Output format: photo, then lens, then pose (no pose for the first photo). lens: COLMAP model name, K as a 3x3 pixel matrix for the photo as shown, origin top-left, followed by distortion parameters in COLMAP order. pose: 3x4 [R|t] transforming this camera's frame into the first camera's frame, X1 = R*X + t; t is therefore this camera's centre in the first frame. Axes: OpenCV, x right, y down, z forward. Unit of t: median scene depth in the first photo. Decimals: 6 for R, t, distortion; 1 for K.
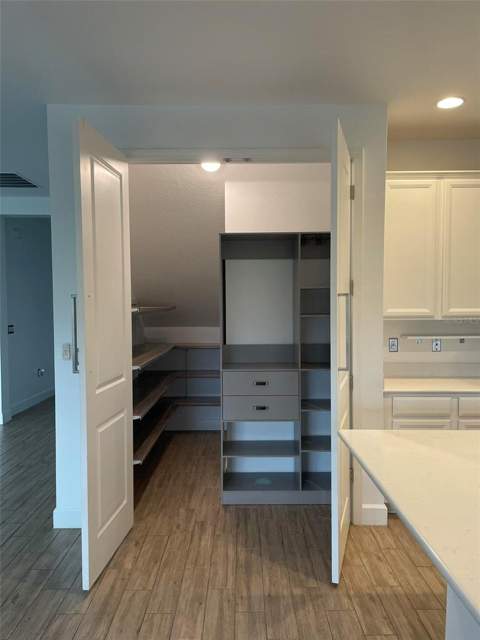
lens RADIAL K [[487.7, 0, 240.0], [0, 487.7, 320.0], [0, 0, 1]] dist [0.047789, -0.001700]
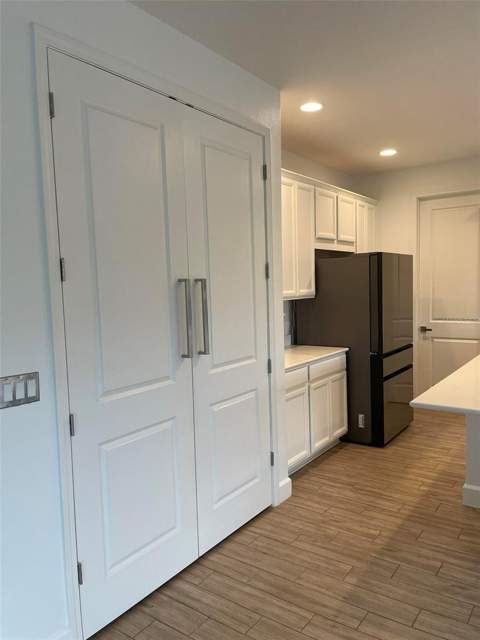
lens RADIAL K [[487.7, 0, 240.0], [0, 487.7, 320.0], [0, 0, 1]] dist [0.047789, -0.001700]
pose [[0.592404, -0.065445, 0.802978, -0.624763], [0.055355, 0.997646, 0.040473, -0.006905], [-0.803737, 0.020472, 0.594632, 0.488717]]
